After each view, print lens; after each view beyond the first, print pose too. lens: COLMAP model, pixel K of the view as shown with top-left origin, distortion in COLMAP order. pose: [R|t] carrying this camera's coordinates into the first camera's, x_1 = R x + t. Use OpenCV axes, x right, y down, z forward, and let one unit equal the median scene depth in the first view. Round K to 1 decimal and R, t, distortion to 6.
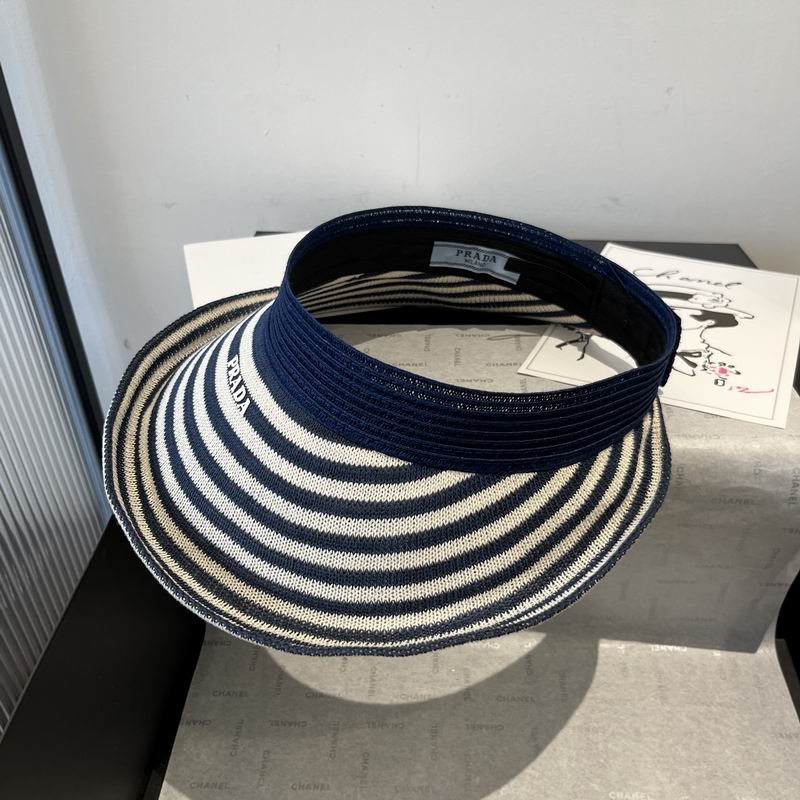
lens RADIAL K [[722.3, 0, 397.8], [0, 722.3, 403.0], [0, 0, 1]] dist [0.004095, -0.009032]
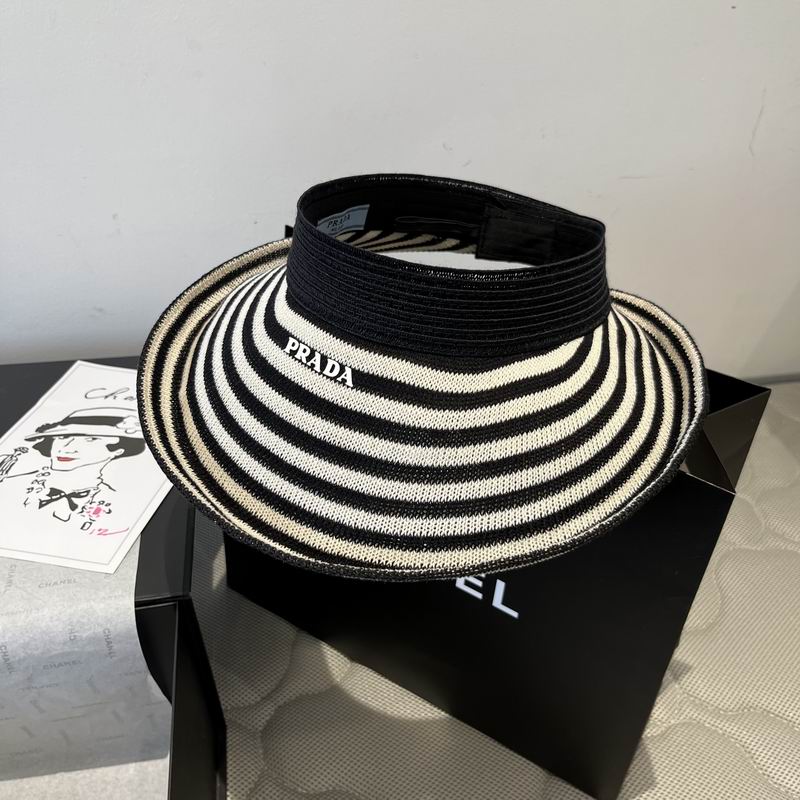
lens RADIAL K [[775.7, 0, 399.9], [0, 775.7, 379.7], [0, 0, 1]] dist [0.016794, -0.012650]
pose [[0.964991, -0.113997, 0.236215, 0.751404], [0.106890, 0.993353, 0.042721, -0.311783], [-0.239514, -0.015976, 0.970761, -0.331256]]
